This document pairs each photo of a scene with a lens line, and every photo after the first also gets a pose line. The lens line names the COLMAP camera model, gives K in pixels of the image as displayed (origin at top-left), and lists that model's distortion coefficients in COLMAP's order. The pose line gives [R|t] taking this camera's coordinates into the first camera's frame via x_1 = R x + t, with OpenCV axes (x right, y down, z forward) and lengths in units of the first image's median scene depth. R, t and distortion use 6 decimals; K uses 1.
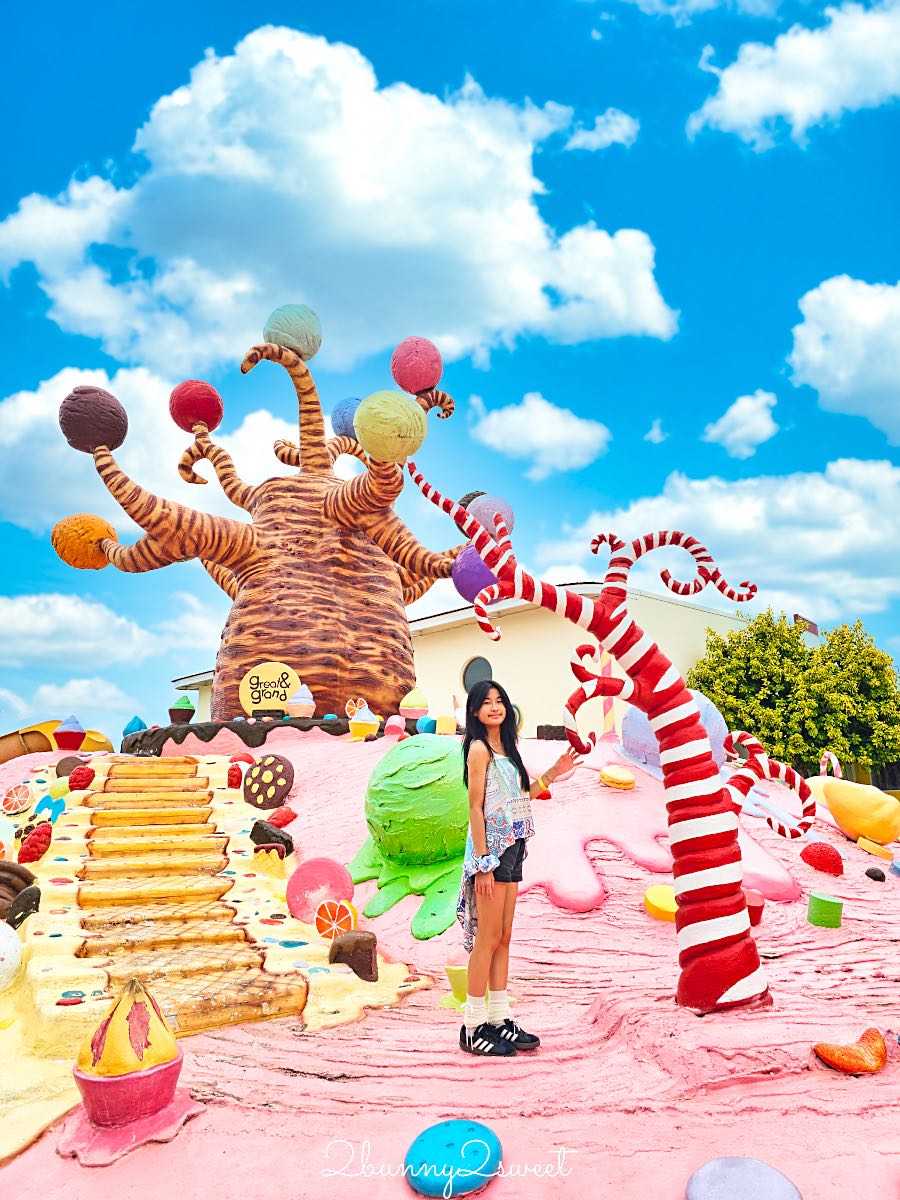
lens RADIAL K [[772.9, 0, 452.5], [0, 772.9, 609.7], [0, 0, 1]] dist [0.055863, -0.089189]
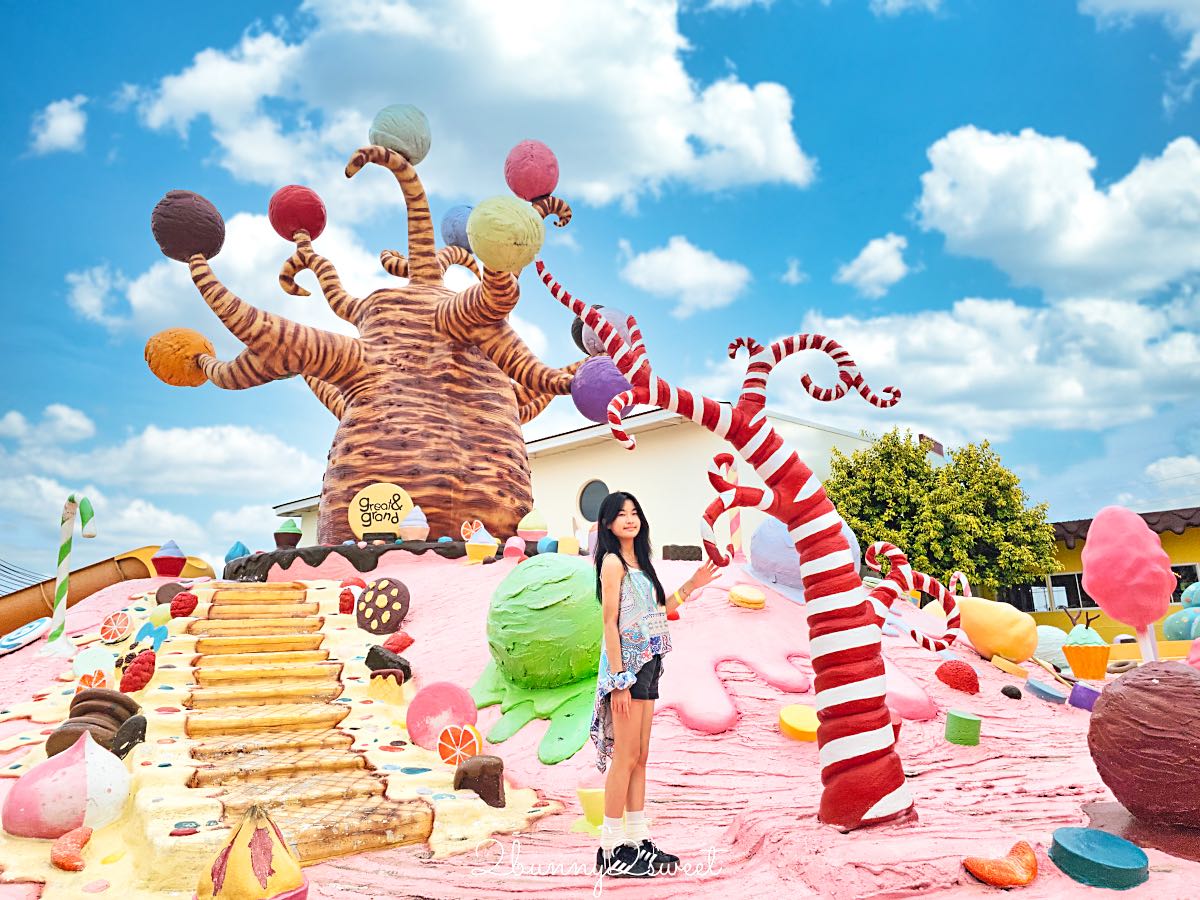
lens RADIAL K [[805.9, 0, 588.9], [0, 805.9, 449.8], [0, 0, 1]] dist [0.052966, -0.095978]
pose [[0.999586, -0.005700, 0.028187, -0.006935], [0.005075, 0.999741, 0.022186, 0.005506], [-0.028306, -0.022034, 0.999356, 0.002798]]
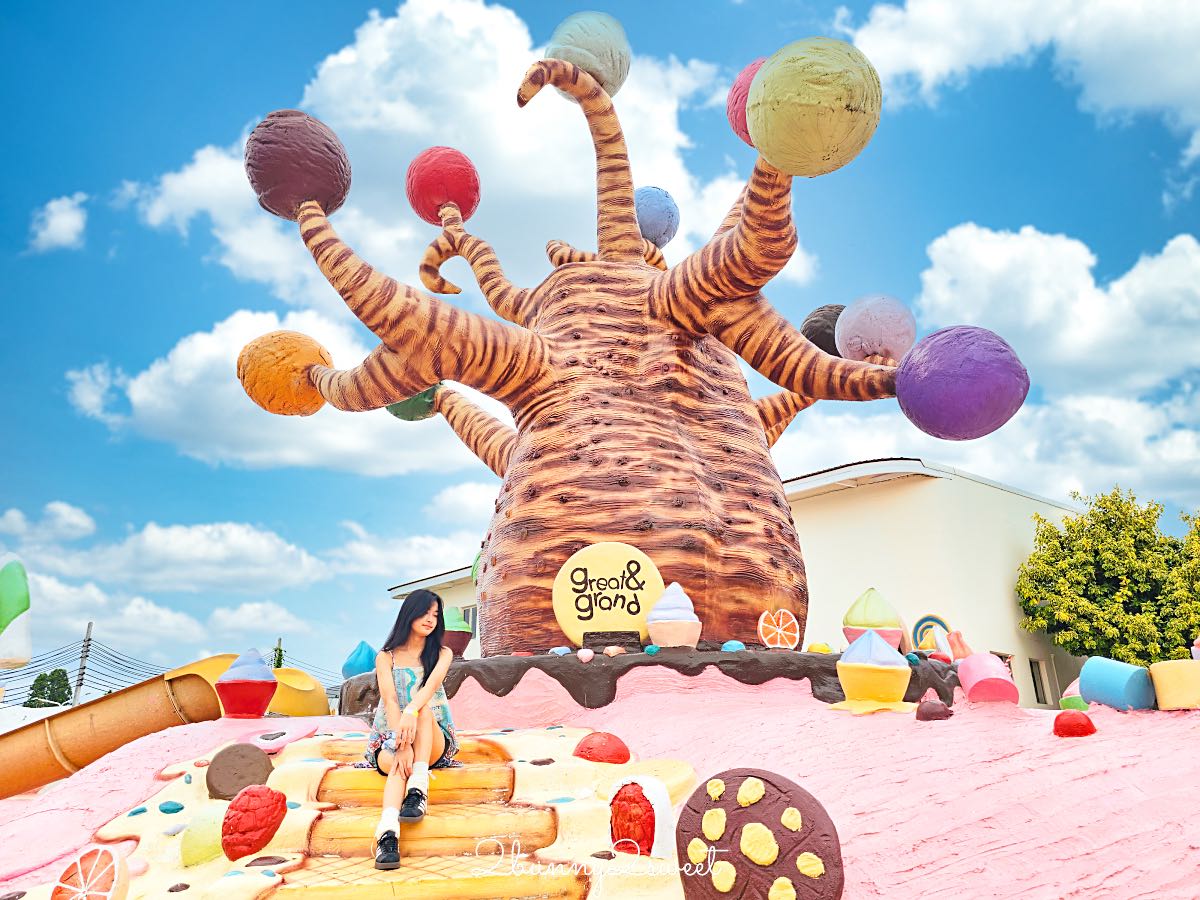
lens RADIAL K [[792.2, 0, 592.8], [0, 792.2, 448.4], [0, 0, 1]] dist [0.081095, -0.108391]
pose [[0.995878, -0.029881, -0.085635, -0.172781], [0.022817, 0.996346, -0.082308, 0.042258], [0.087782, 0.080014, 0.992921, 0.390879]]
